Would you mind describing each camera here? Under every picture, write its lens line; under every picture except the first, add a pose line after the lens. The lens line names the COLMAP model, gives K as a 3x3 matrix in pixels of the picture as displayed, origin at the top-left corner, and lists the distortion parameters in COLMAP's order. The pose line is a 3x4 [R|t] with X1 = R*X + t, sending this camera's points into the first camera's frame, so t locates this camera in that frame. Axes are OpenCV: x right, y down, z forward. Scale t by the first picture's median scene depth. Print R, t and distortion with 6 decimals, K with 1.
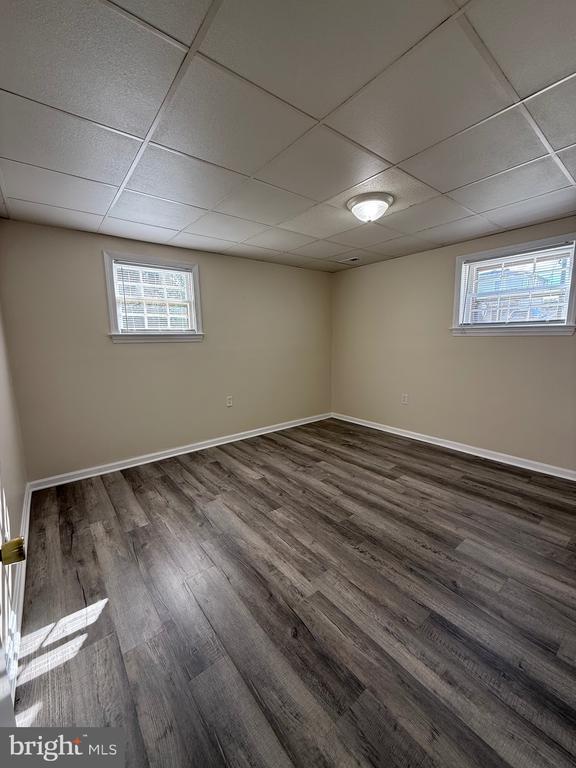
lens RADIAL K [[306.1, 0, 286.8], [0, 306.1, 381.7], [0, 0, 1]] dist [-0.000269, -0.000088]
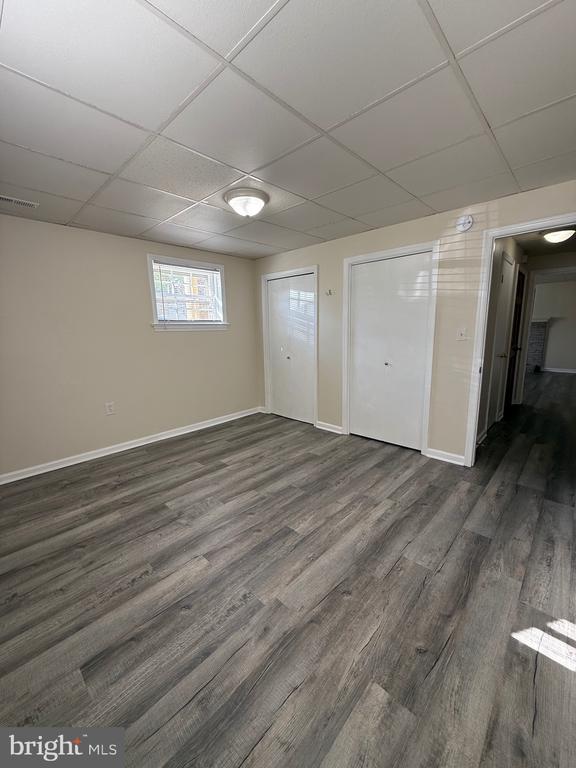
lens RADIAL K [[306.1, 0, 286.8], [0, 306.1, 381.7], [0, 0, 1]] dist [-0.000269, -0.000088]
pose [[-0.139175, -0.153114, 0.978359, -0.702483], [0.164873, 0.970602, 0.175354, -0.117659], [-0.976446, 0.185710, -0.109839, 0.905209]]
